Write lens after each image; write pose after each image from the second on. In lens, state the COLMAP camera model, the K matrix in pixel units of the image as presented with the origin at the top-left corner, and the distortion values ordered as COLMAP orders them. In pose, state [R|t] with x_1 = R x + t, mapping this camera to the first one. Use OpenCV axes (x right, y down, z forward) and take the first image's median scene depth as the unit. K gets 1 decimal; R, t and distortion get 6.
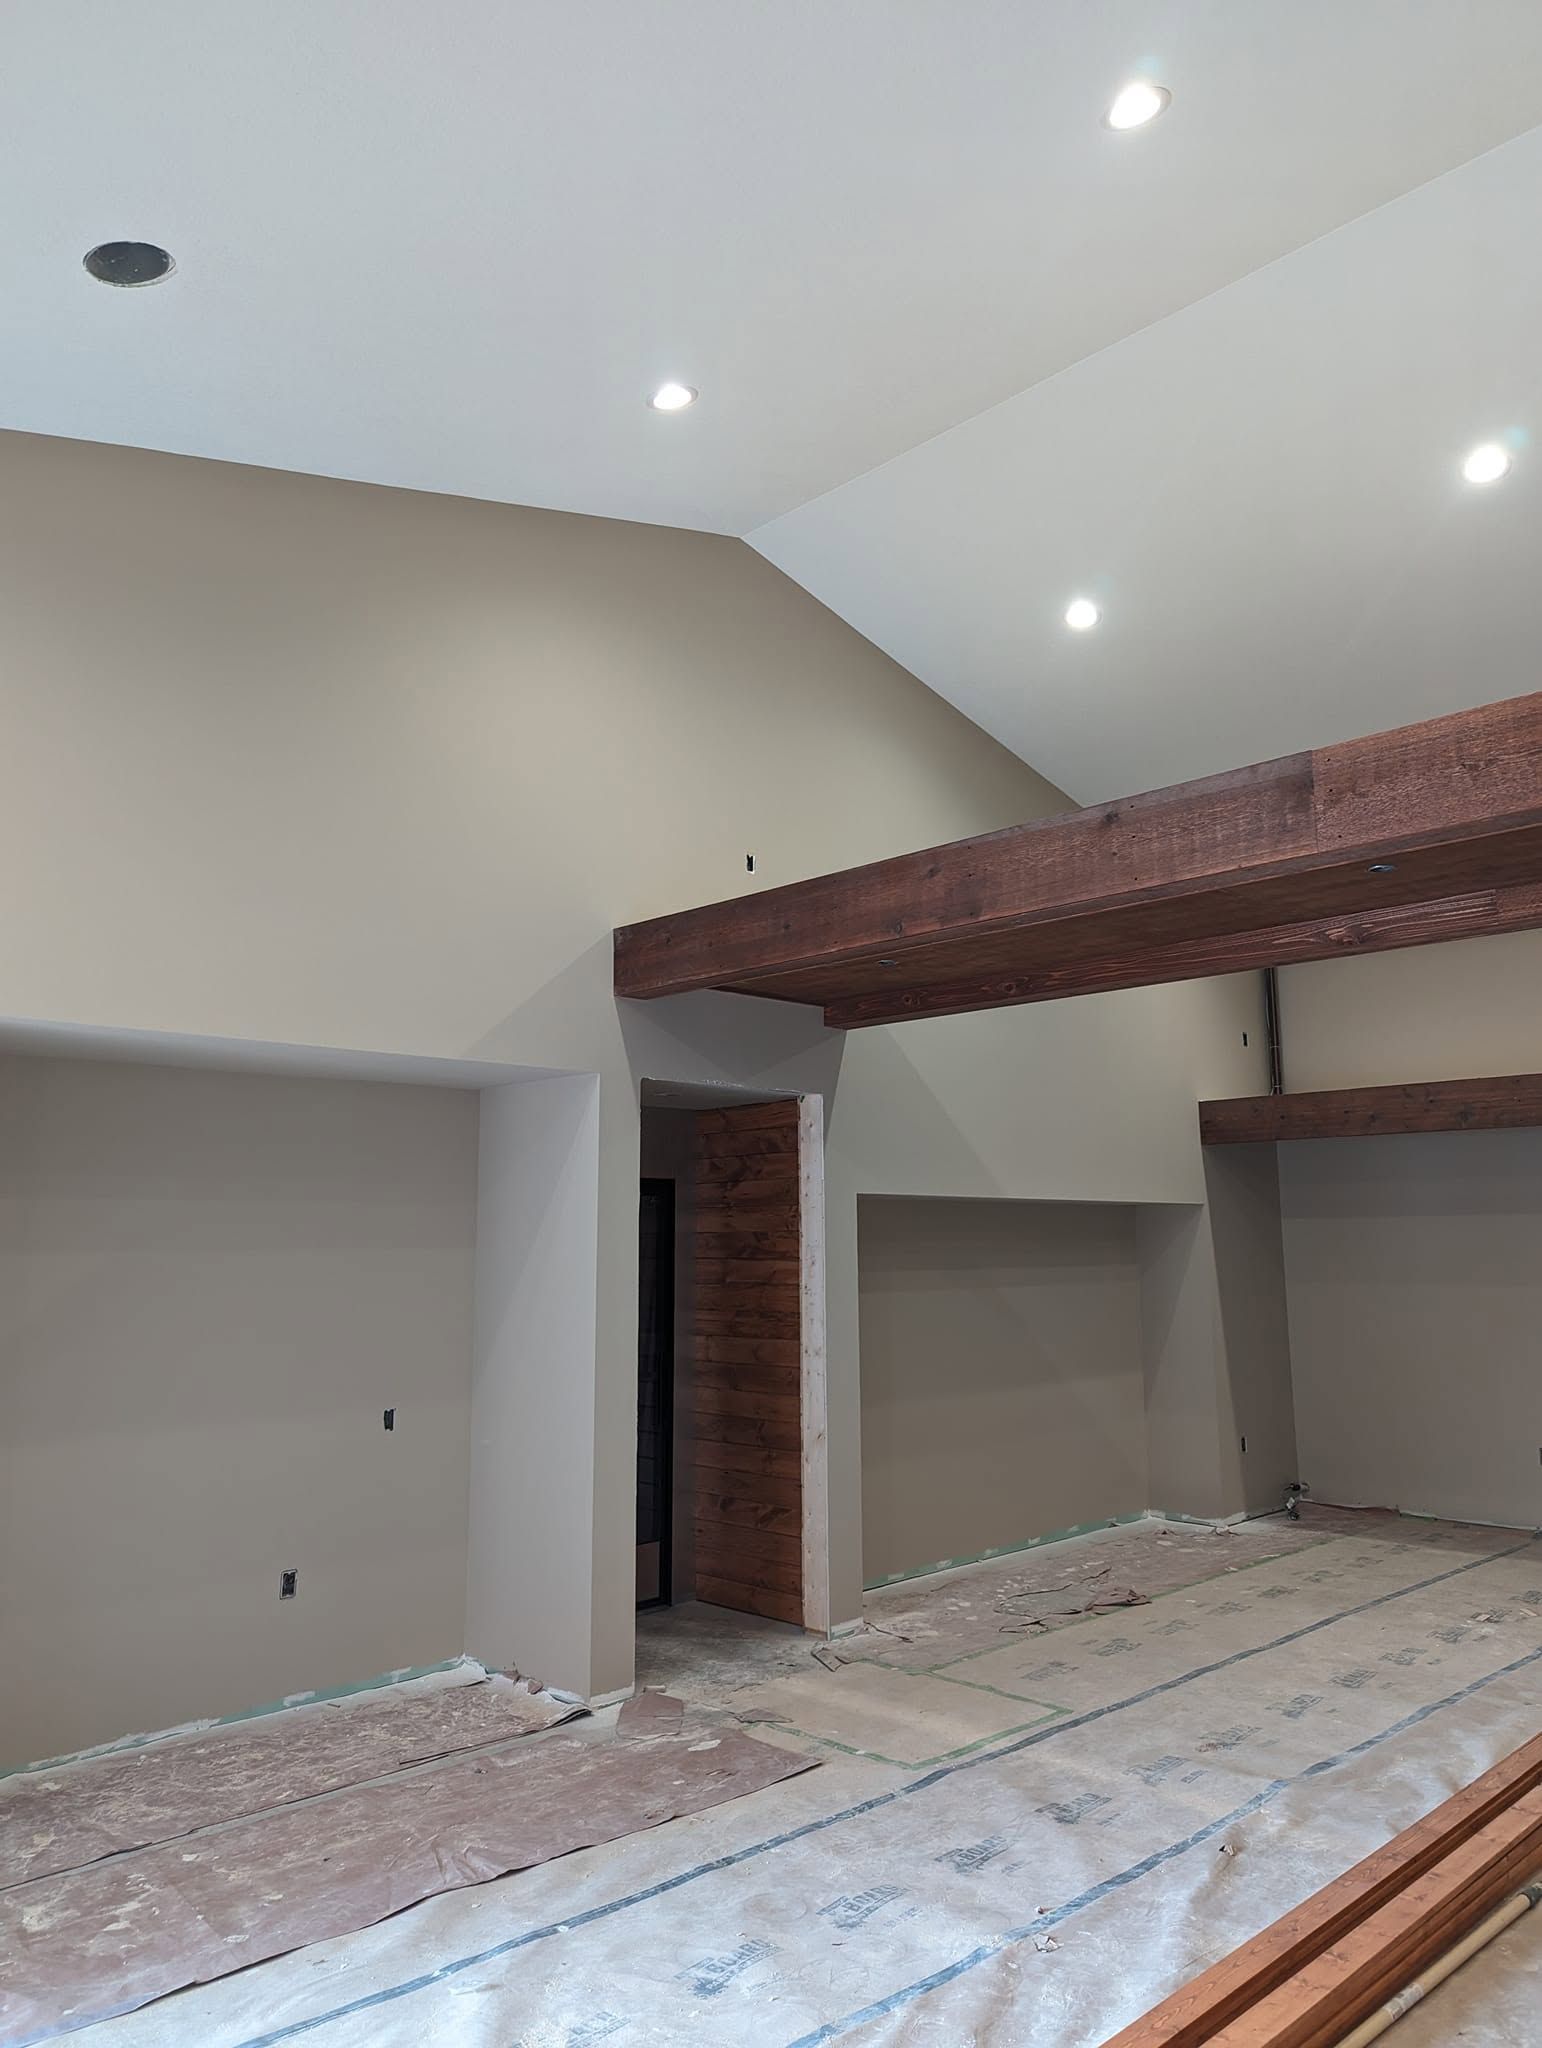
lens RADIAL K [[1469.3, 0, 776.0], [0, 1469.3, 1024.0], [0, 0, 1]] dist [0.069779, -0.013355]
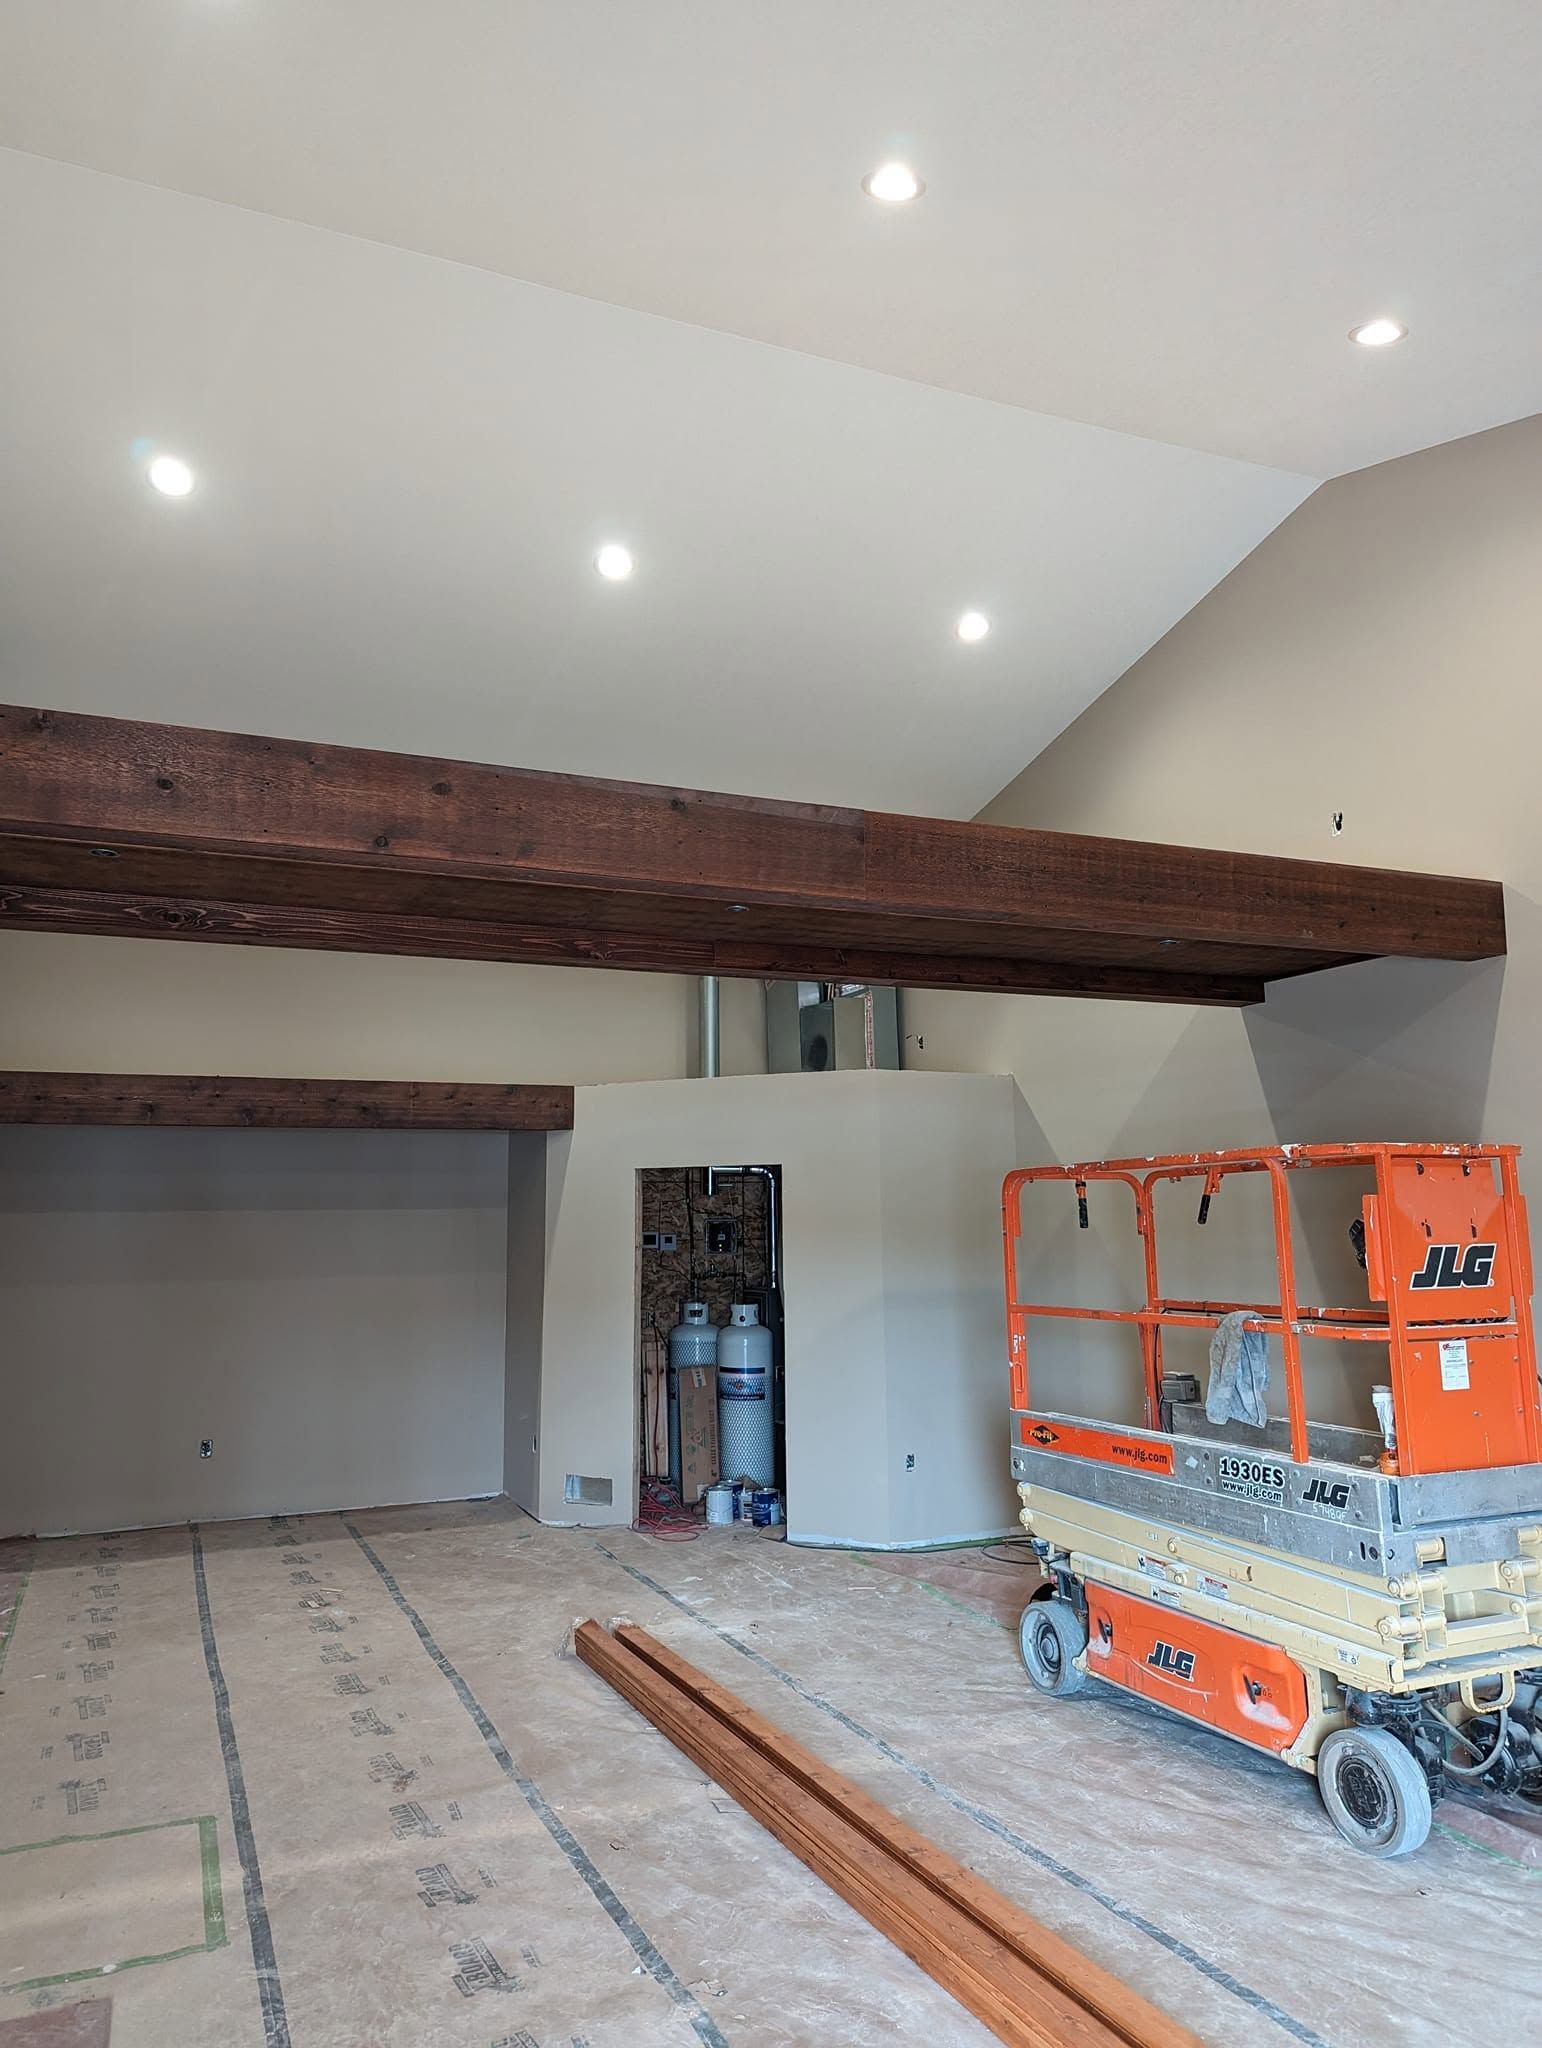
lens RADIAL K [[1469.3, 0, 777.3], [0, 1469.3, 1023.1], [0, 0, 1]] dist [0.069779, -0.013355]
pose [[0.369755, 0.139335, 0.918622, -0.556329], [-0.138703, 0.985891, -0.093709, 0.076446], [-0.918718, -0.092767, 0.383864, 0.490468]]
